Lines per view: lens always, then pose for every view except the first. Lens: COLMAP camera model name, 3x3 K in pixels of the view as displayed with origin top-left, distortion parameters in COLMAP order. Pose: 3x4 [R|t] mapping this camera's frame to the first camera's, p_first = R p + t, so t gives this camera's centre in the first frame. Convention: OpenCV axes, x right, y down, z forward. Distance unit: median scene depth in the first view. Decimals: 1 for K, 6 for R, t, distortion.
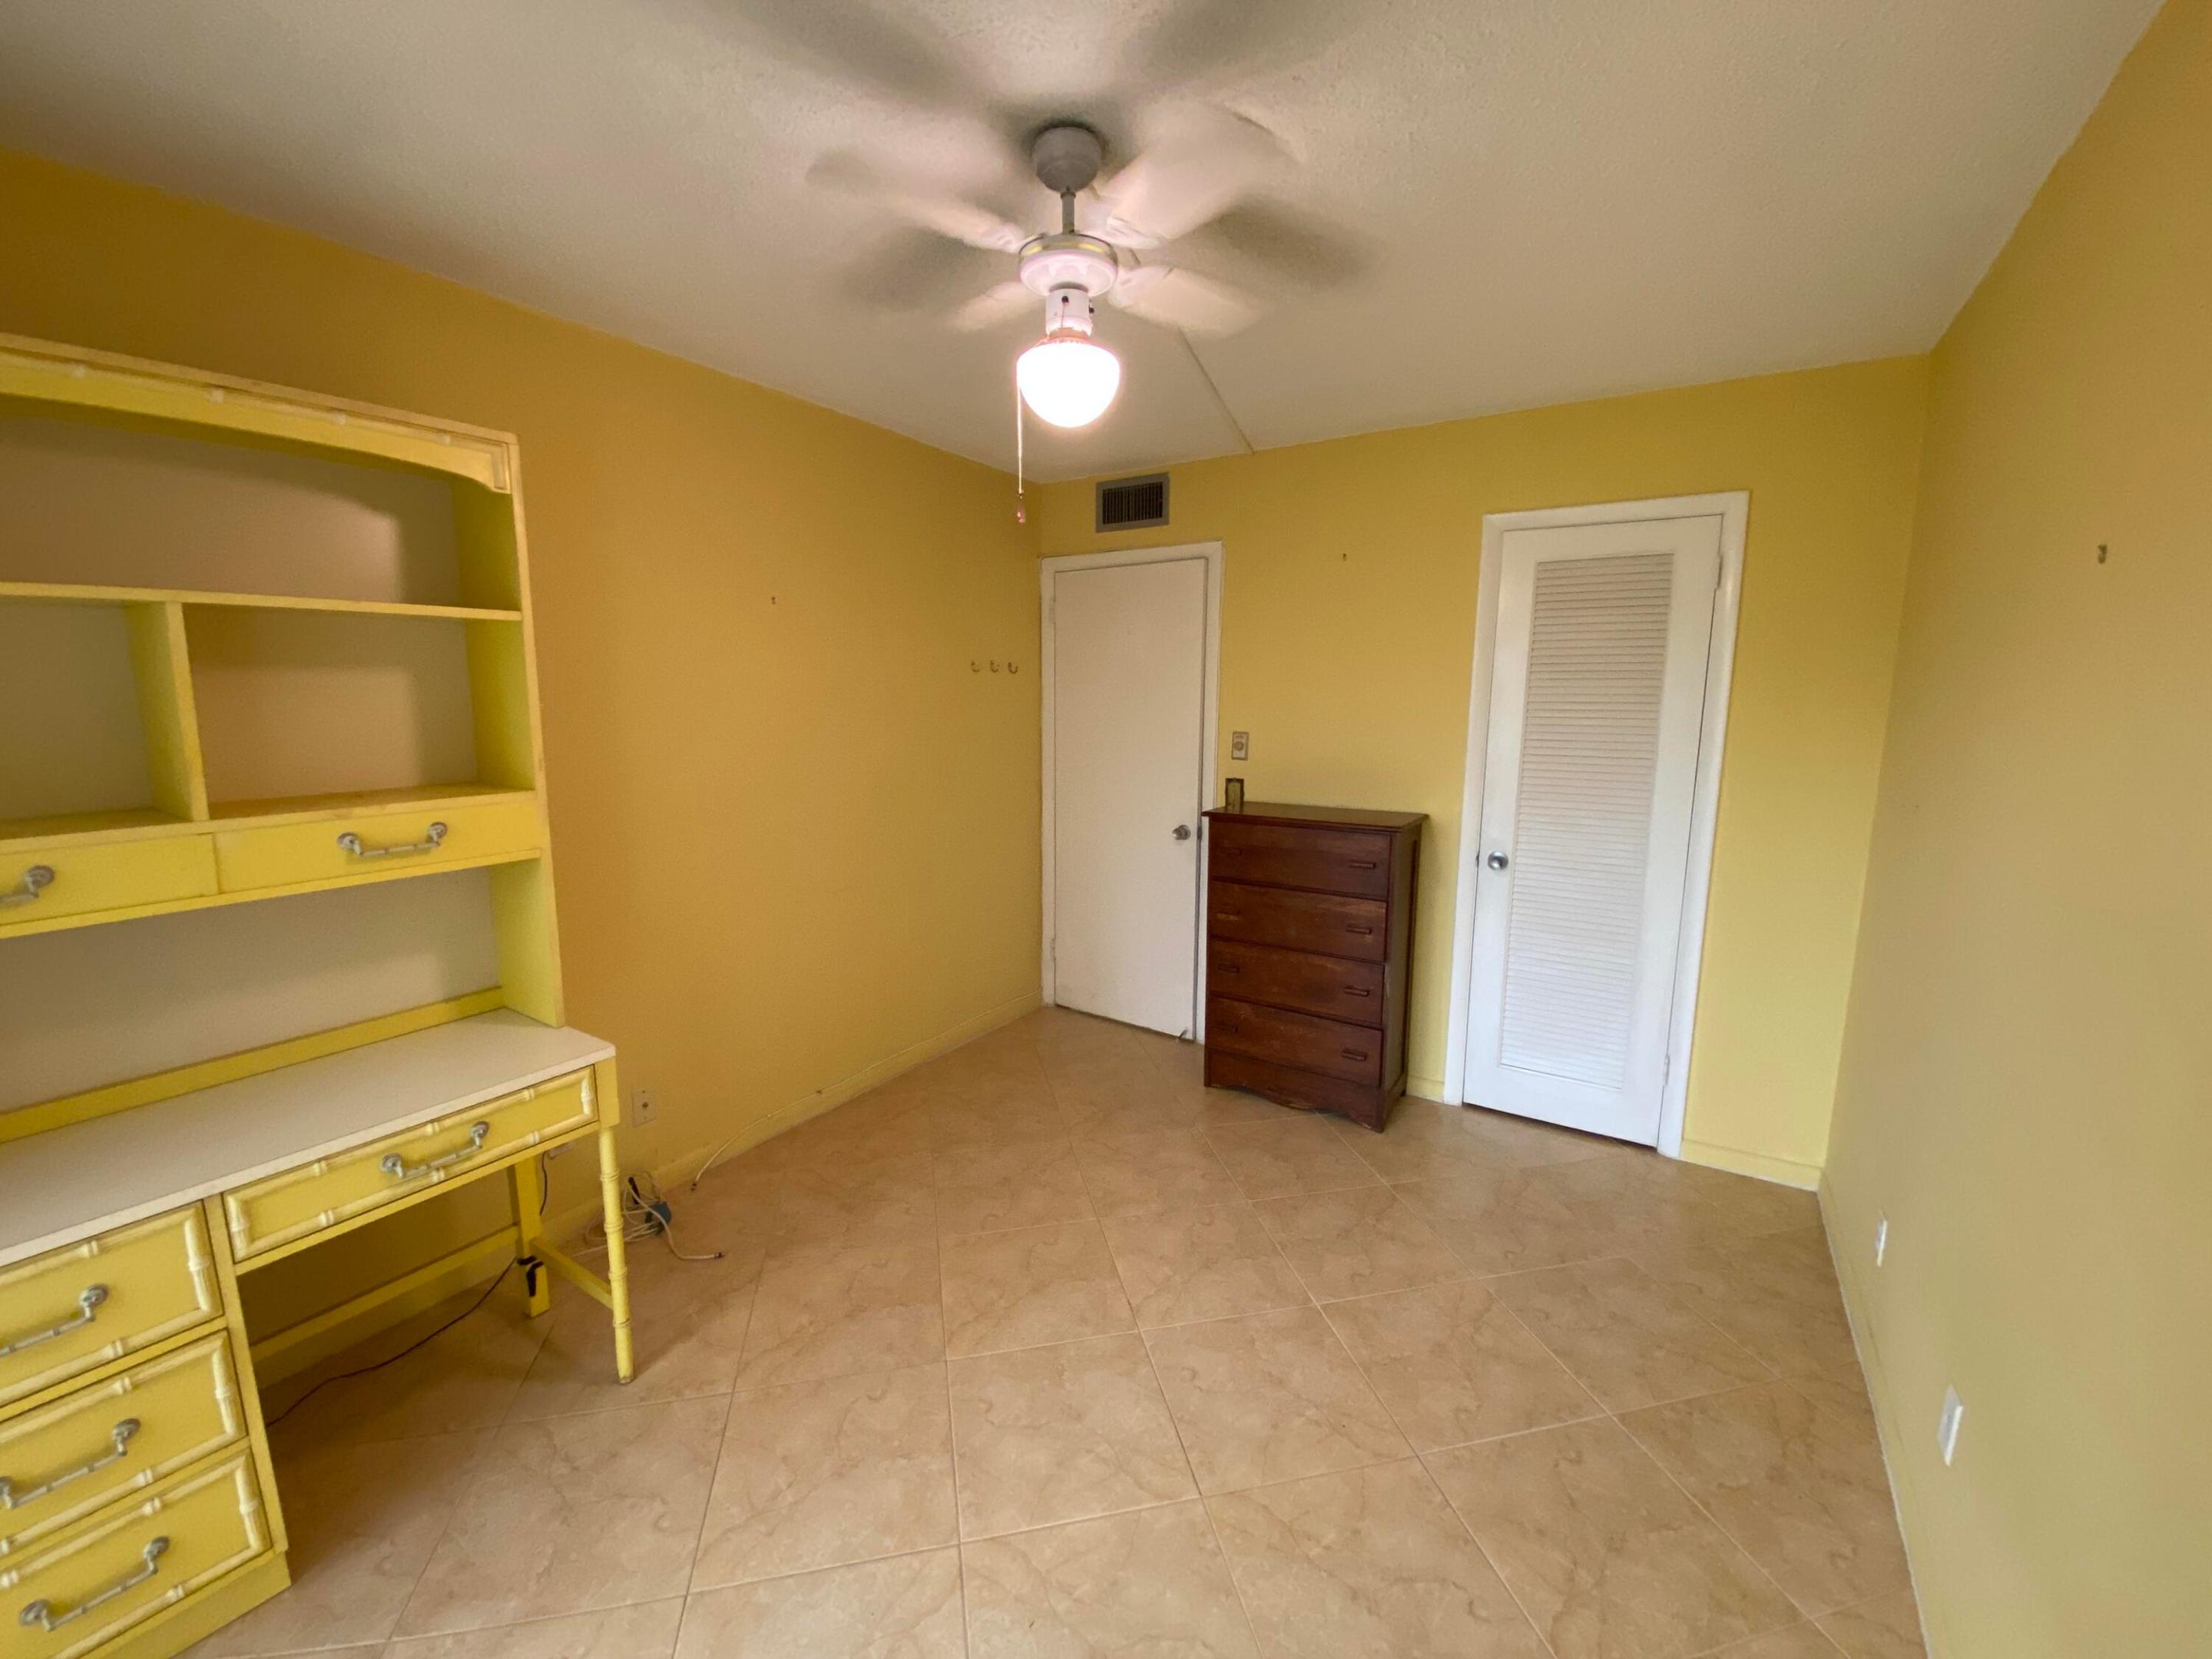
lens RADIAL K [[891.9, 0, 1106.0], [0, 891.9, 829.5], [0, 0, 1]] dist [0.000413, -0.000026]
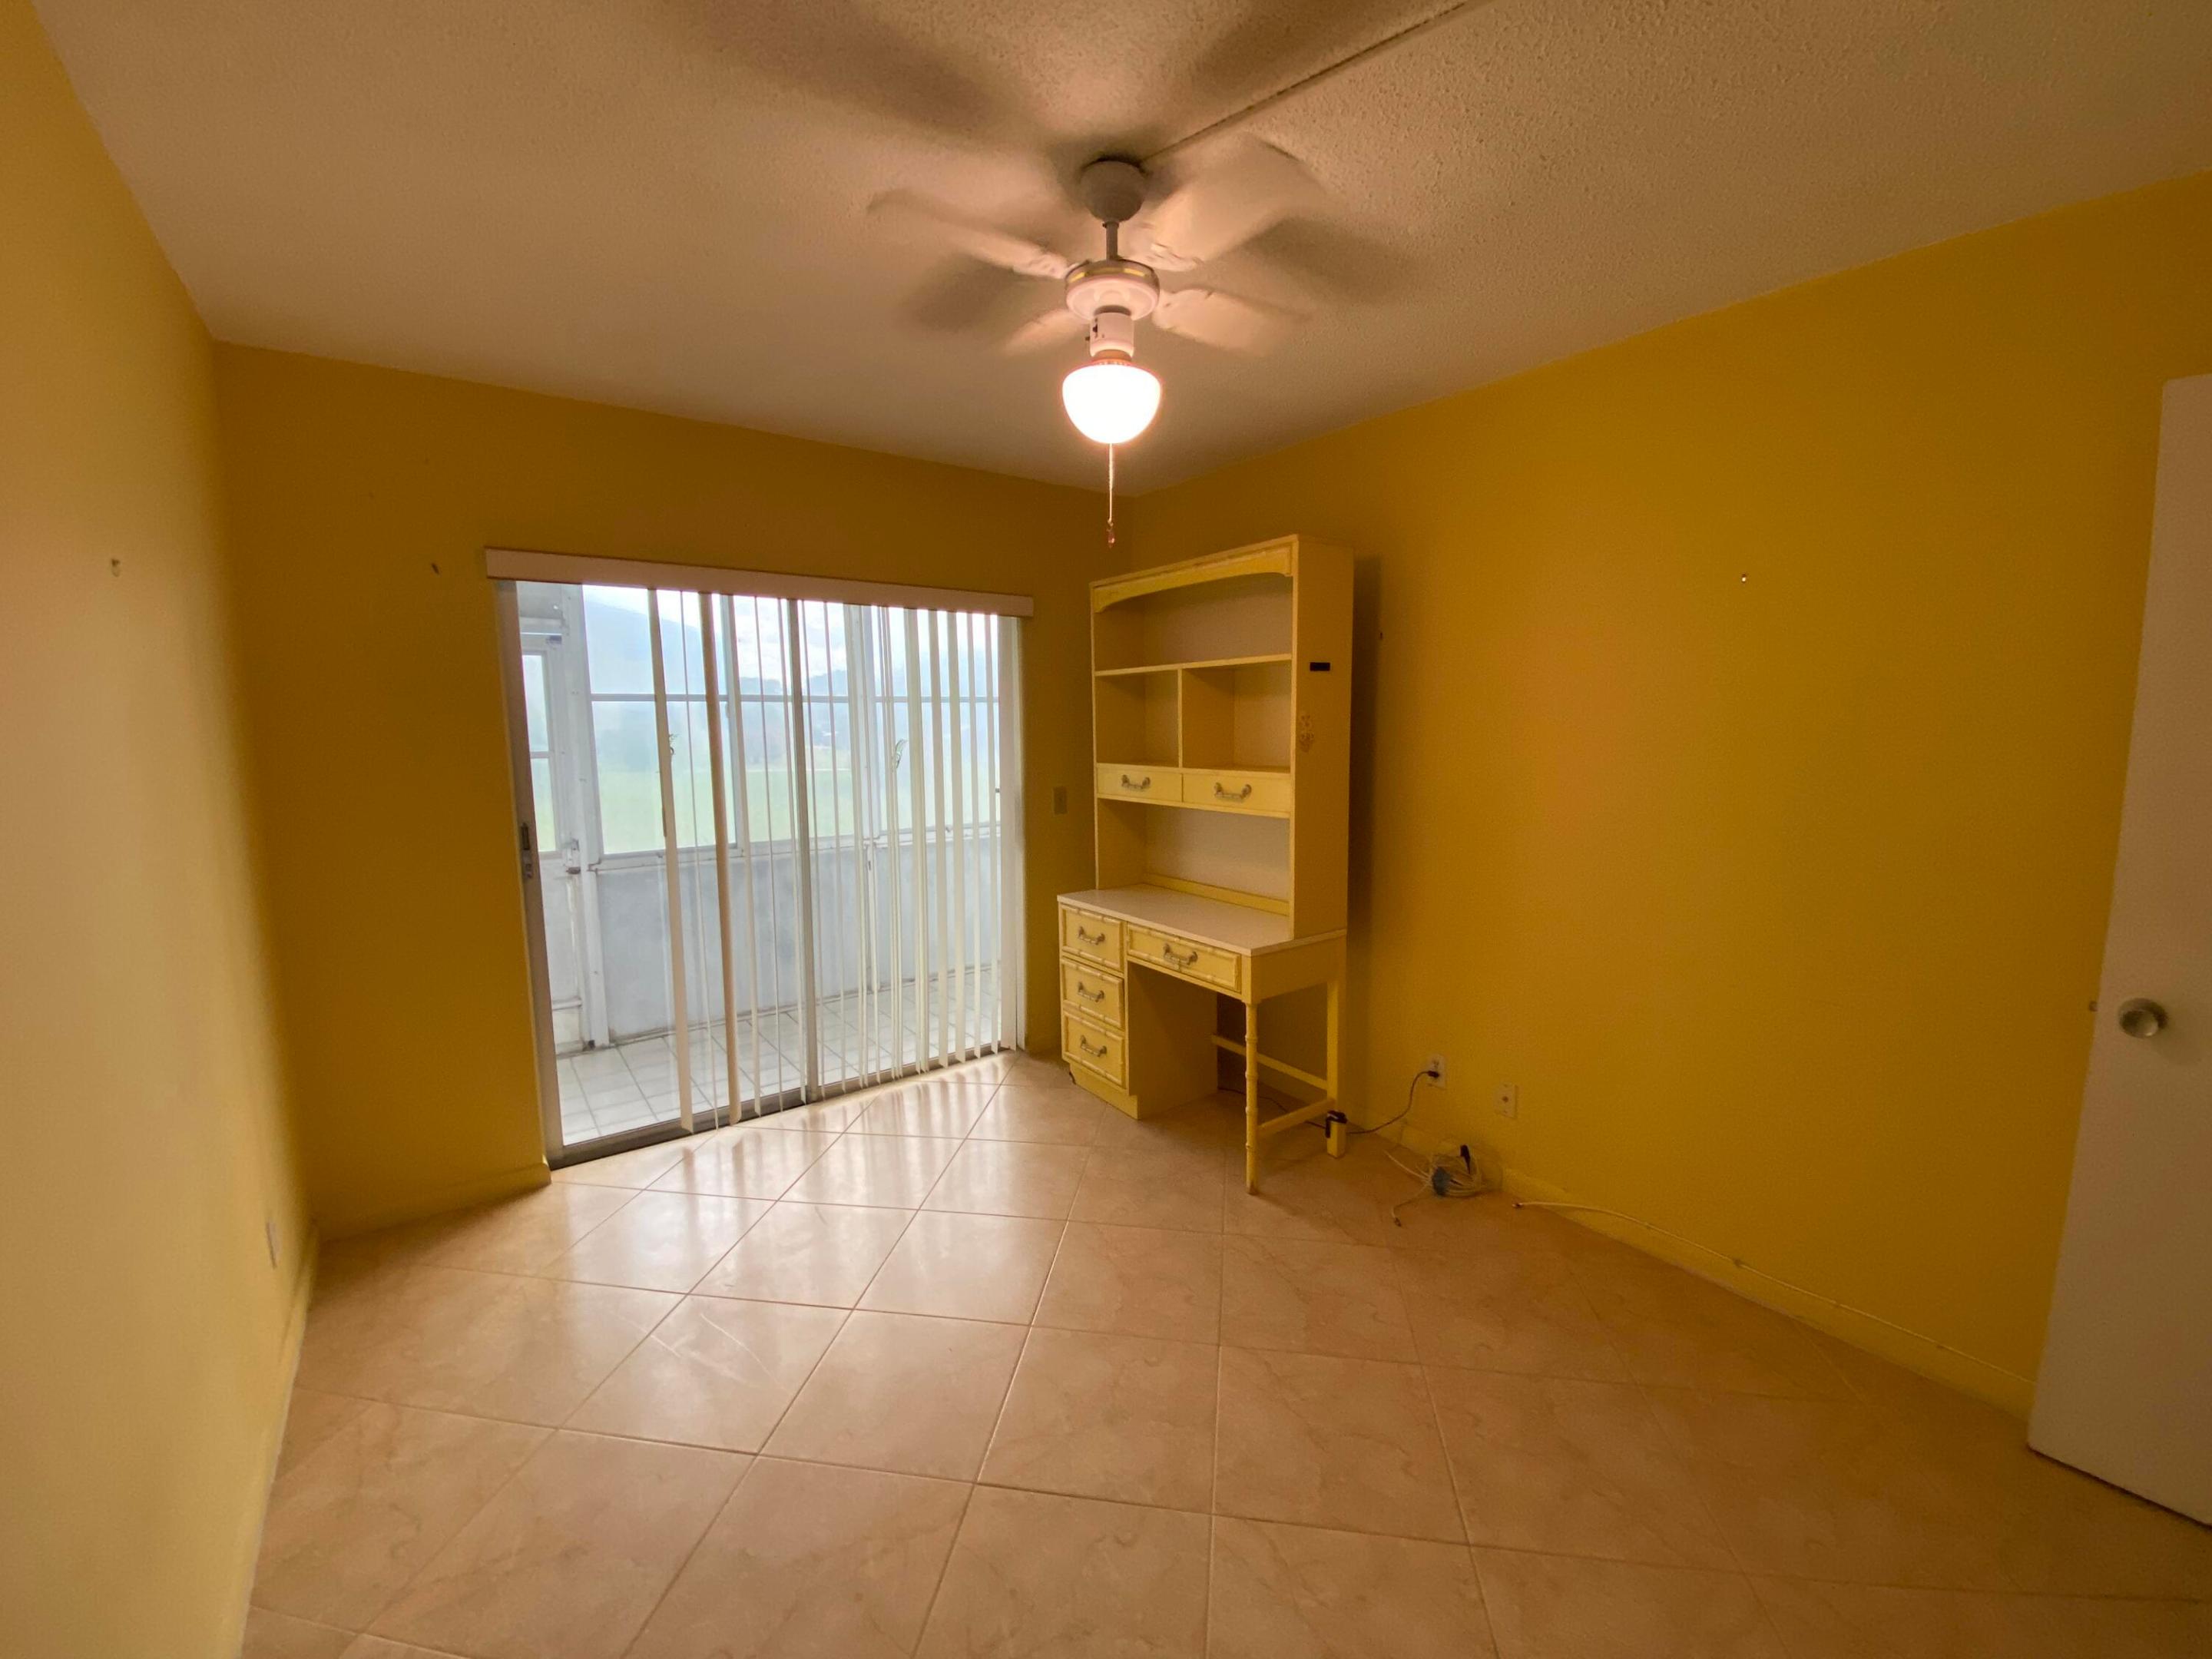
lens RADIAL K [[902.8, 0, 1106.0], [0, 902.8, 829.5], [0, 0, 1]] dist [0.033111, -0.025637]
pose [[-0.373580, 0.101347, -0.922045, 1.000794], [-0.141462, 0.976162, 0.164611, -0.179037], [0.916748, 0.191929, -0.350337, 1.457645]]
